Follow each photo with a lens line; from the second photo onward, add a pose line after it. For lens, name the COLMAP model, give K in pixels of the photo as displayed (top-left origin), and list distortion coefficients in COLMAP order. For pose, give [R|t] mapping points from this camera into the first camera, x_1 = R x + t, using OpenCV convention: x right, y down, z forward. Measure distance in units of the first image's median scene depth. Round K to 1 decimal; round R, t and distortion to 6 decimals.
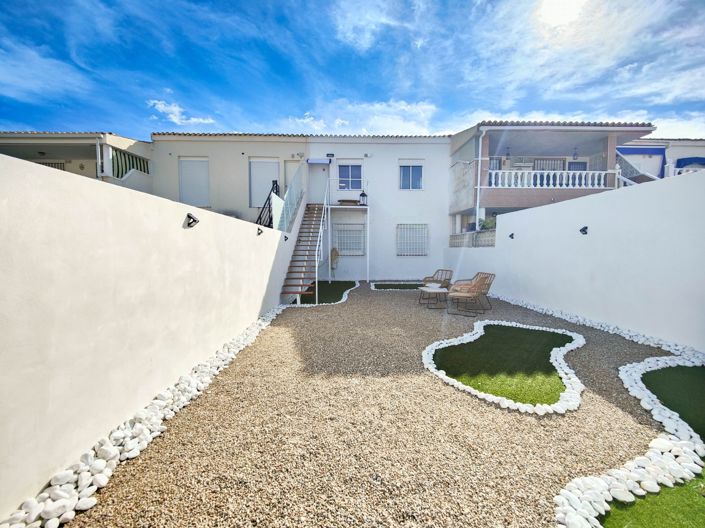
lens RADIAL K [[308.6, 0, 355.5], [0, 308.6, 264.5], [0, 0, 1]] dist [0.026325, -0.019526]
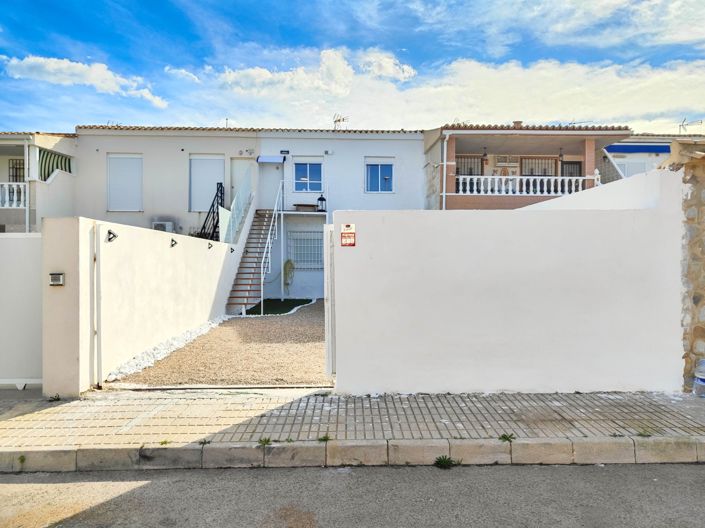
lens RADIAL K [[516.0, 0, 355.3], [0, 516.0, 256.3], [0, 0, 1]] dist [0.019483, -0.002367]
pose [[0.999823, 0.001722, 0.018756, 0.105829], [-0.000590, 0.998186, -0.060198, 0.025939], [-0.018825, 0.060177, 0.998010, -0.504258]]
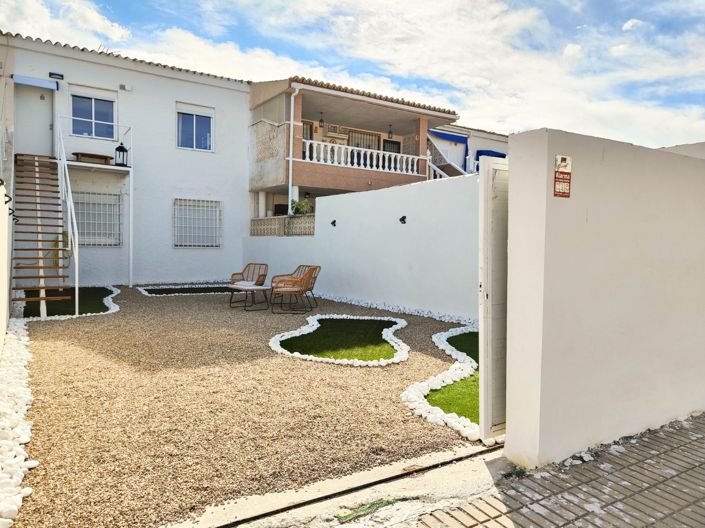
lens RADIAL K [[516.0, 0, 355.3], [0, 516.0, 256.3], [0, 0, 1]] dist [0.019483, -0.002367]
pose [[0.847638, 0.006262, 0.530539, -0.149807], [0.006661, 0.999726, -0.022443, 0.024254], [-0.530534, 0.022557, 0.847364, -0.174301]]
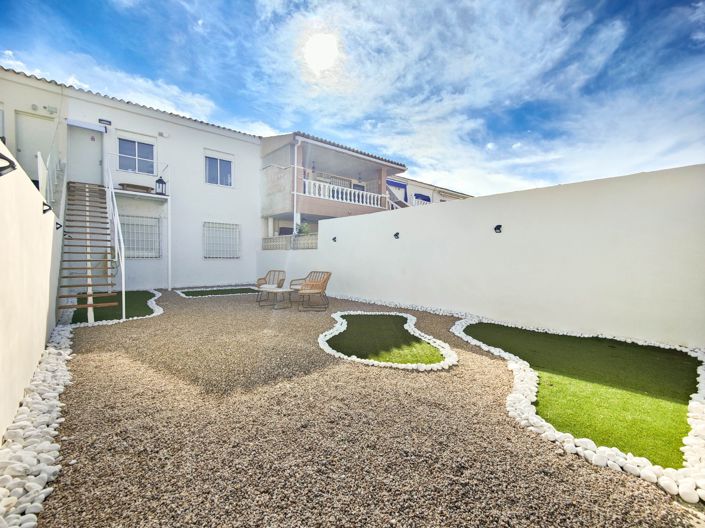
lens RADIAL K [[314.3, 0, 352.5], [0, 314.3, 264.0], [0, 0, 1]] dist [0.024827, -0.020899]
pose [[0.769474, -0.000383, 0.638678, -0.133848], [0.019742, 0.999536, -0.023187, 0.020056], [-0.638373, 0.030451, 0.769125, 0.061778]]
